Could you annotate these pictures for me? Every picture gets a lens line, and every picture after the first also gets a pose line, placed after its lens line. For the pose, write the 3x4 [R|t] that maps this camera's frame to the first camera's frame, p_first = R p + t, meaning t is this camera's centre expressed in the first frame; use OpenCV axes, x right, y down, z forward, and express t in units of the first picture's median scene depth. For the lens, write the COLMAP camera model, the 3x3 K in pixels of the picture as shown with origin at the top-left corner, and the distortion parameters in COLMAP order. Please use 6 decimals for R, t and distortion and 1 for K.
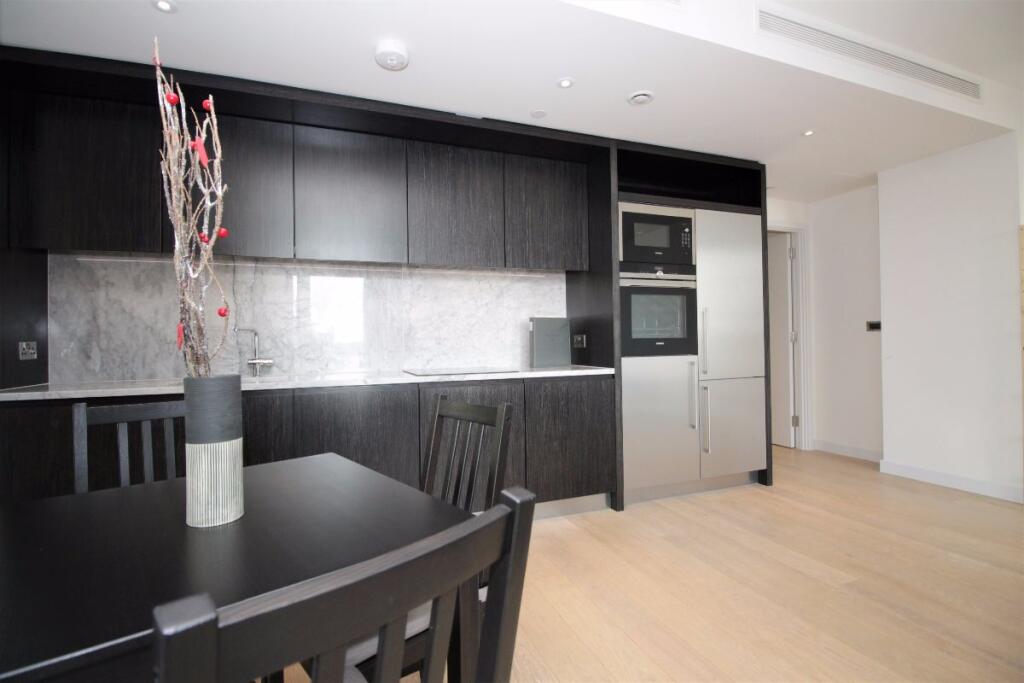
lens RADIAL K [[490.8, 0, 512.7], [0, 490.8, 339.7], [0, 0, 1]] dist [0.000853, -0.001019]
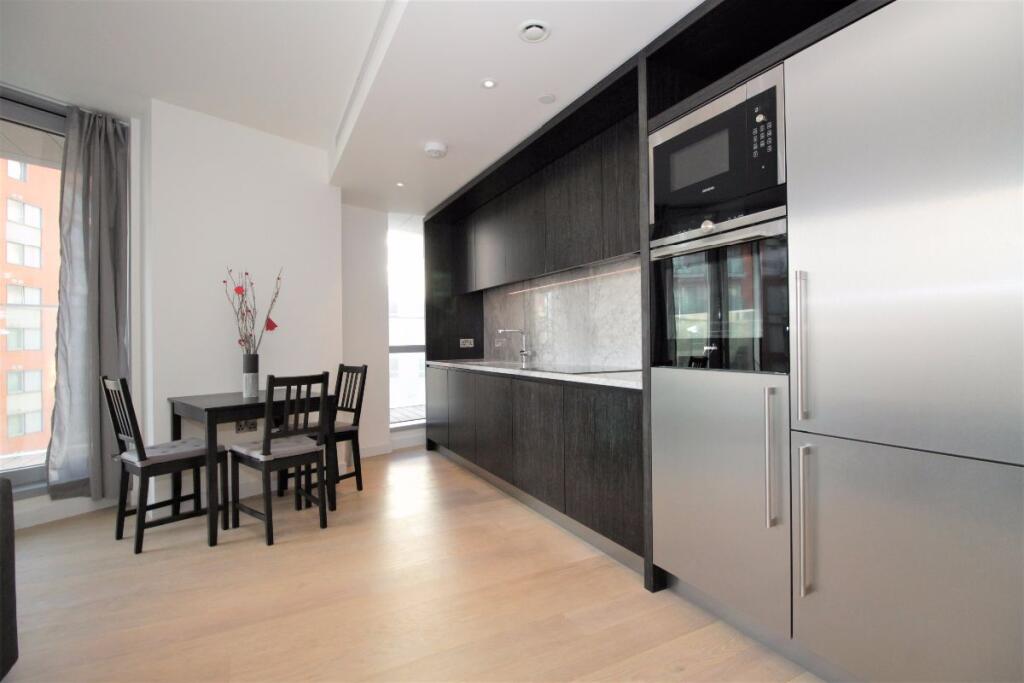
lens RADIAL K [[490.8, 0, 509.8], [0, 490.8, 341.4], [0, 0, 1]] dist [0.000853, -0.001019]
pose [[0.093807, 0.016056, -0.995461, 0.837193], [0.019440, 0.999650, 0.017956, -0.014922], [0.995401, -0.021036, 0.093462, 0.711007]]
